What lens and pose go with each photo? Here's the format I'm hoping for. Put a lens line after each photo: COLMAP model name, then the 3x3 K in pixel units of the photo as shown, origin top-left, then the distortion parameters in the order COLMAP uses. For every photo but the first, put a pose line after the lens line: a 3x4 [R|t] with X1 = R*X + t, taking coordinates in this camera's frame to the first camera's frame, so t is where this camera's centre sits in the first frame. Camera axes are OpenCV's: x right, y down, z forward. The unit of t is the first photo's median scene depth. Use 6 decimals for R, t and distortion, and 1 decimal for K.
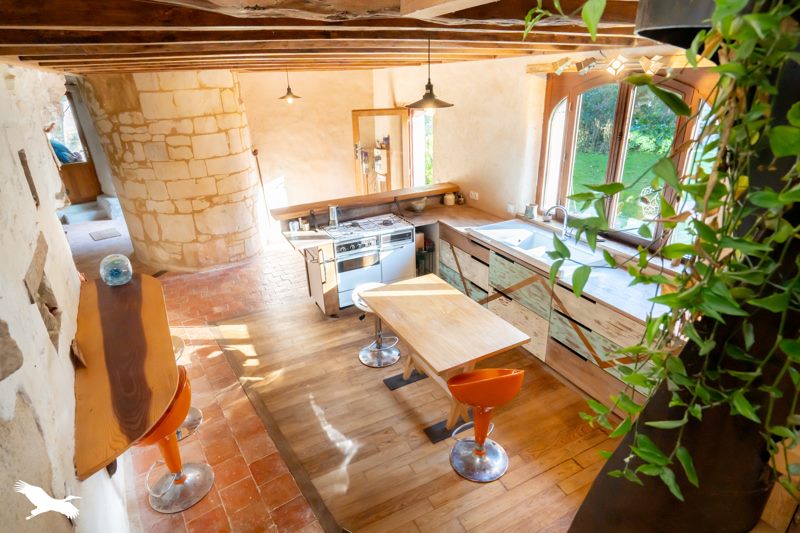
lens RADIAL K [[431.7, 0, 389.7], [0, 431.7, 266.1], [0, 0, 1]] dist [-0.040436, 0.000235]
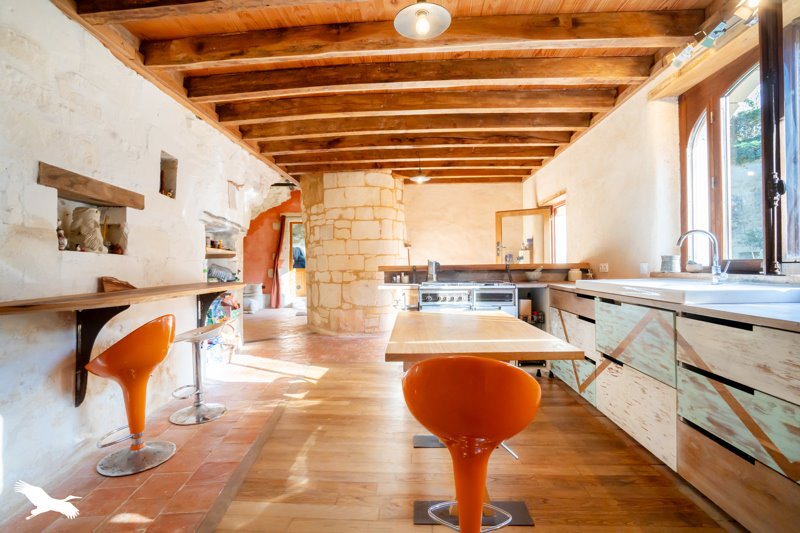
lens RADIAL K [[362.4, 0, 400.0], [0, 362.4, 266.5], [0, 0, 1]] dist [-0.047793, 0.015777]
pose [[0.874381, 0.026527, -0.484514, 0.179290], [-0.208824, 0.921882, -0.326384, 0.137919], [0.438006, 0.386562, 0.811616, 0.255510]]
